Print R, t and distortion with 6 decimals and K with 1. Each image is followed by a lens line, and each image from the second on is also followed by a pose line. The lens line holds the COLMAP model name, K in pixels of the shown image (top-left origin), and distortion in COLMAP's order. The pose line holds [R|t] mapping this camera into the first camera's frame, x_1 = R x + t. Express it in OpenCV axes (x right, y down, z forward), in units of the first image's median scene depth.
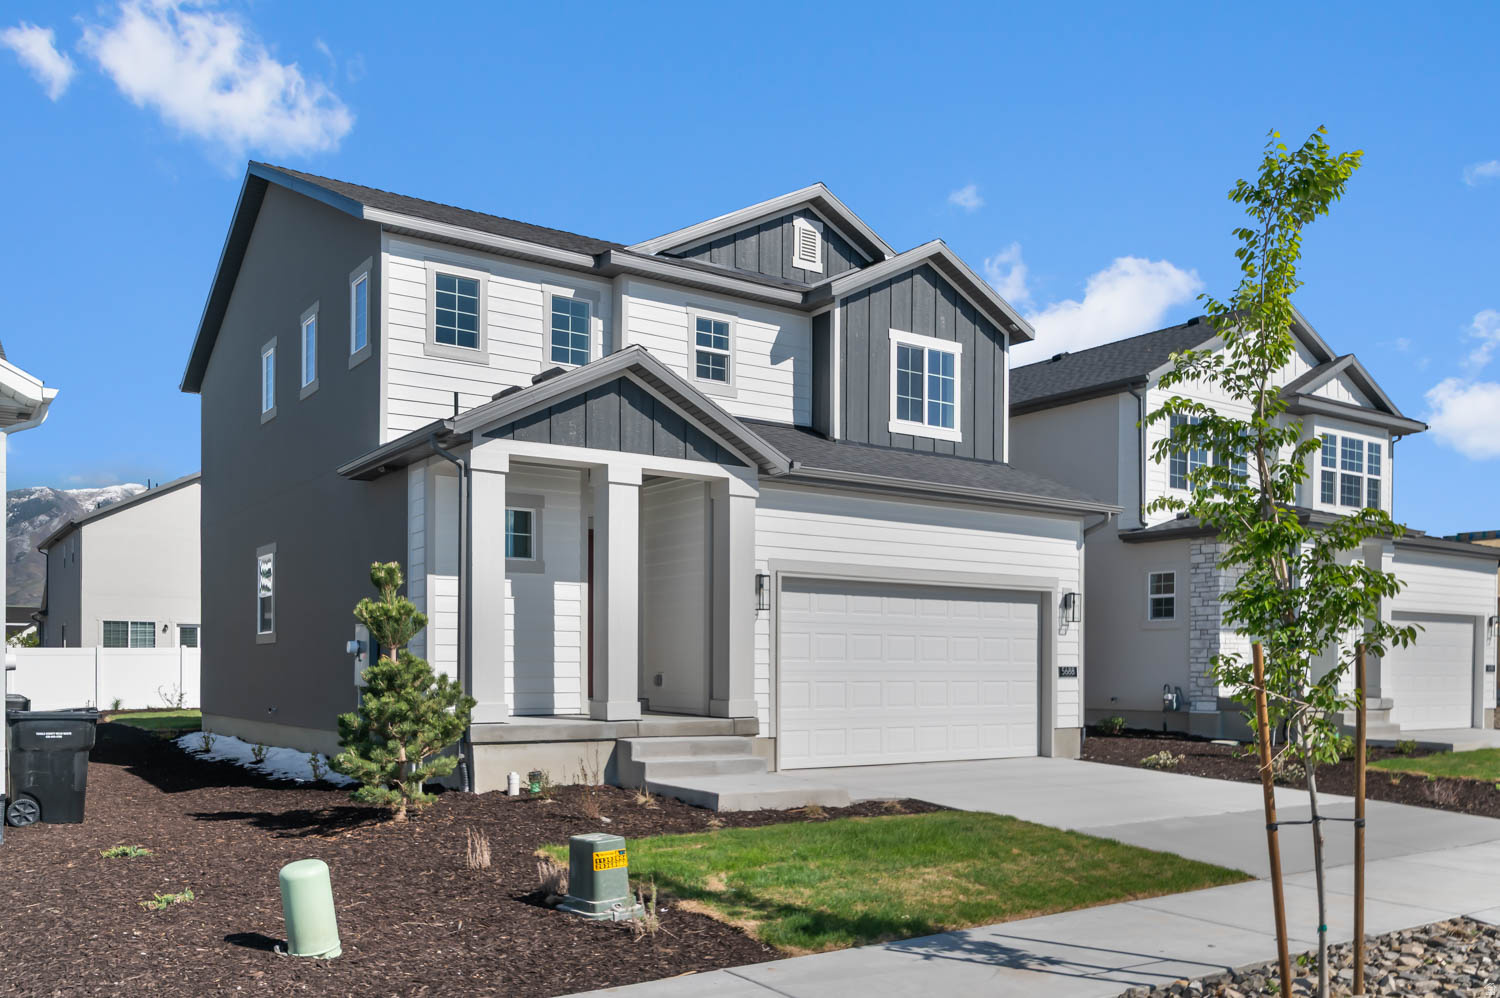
lens RADIAL K [[1231.3, 0, 747.1], [0, 1231.3, 518.3], [0, 0, 1]] dist [0.000529, 0.002322]
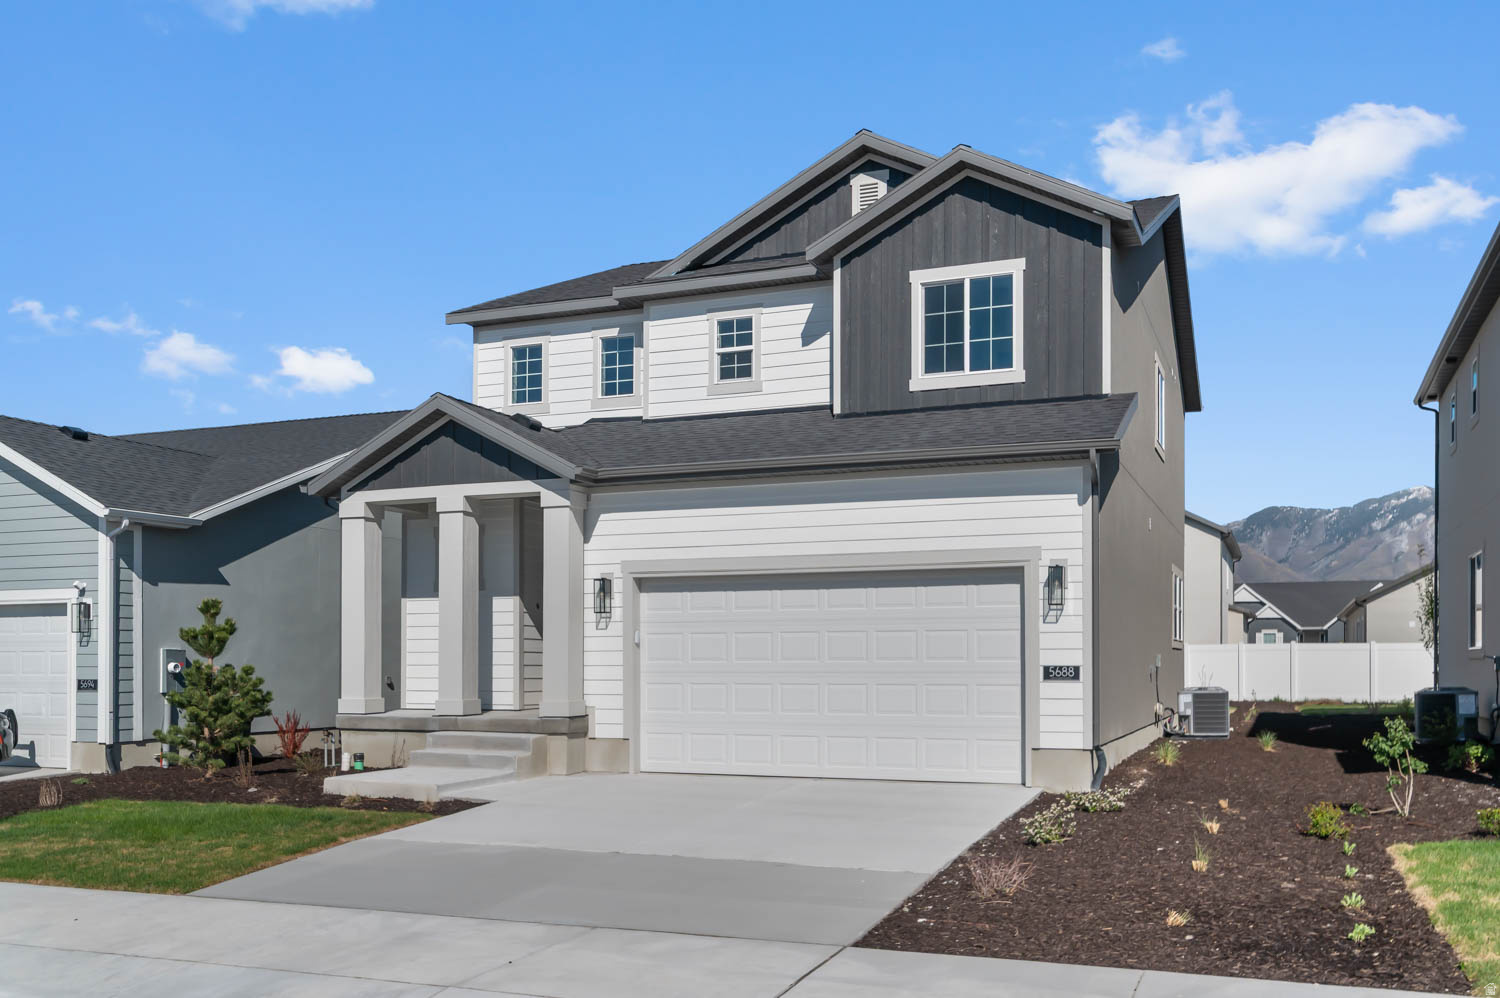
lens RADIAL K [[1234.2, 0, 784.9], [0, 1234.2, 508.0], [0, 0, 1]] dist [-0.003464, 0.009022]
pose [[0.568542, -0.108914, -0.815412, 0.787796], [0.104449, 0.992732, -0.059772, 0.054262], [0.815996, -0.051186, 0.575786, 0.449279]]
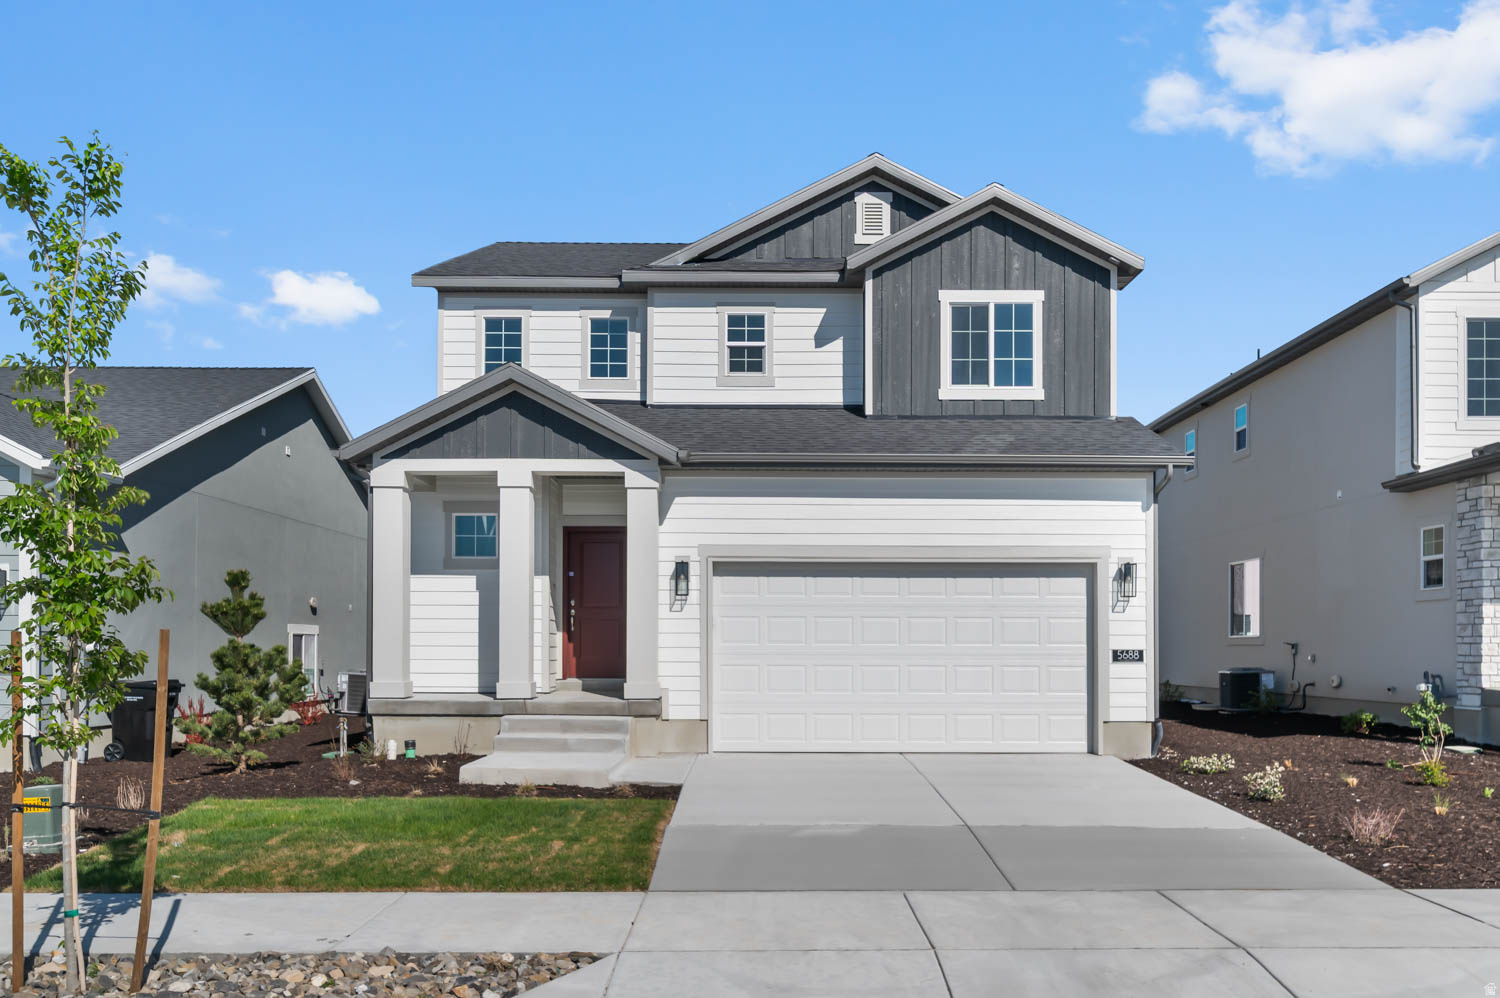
lens RADIAL K [[1170.7, 0, 750.0], [0, 1170.7, 499.0], [0, 0, 1]] dist [-0.002613, -0.005932]
pose [[0.822968, -0.073690, -0.563288, 0.515110], [0.069801, 0.997155, -0.028469, 0.021565], [0.563783, -0.015889, 0.825770, 0.186480]]
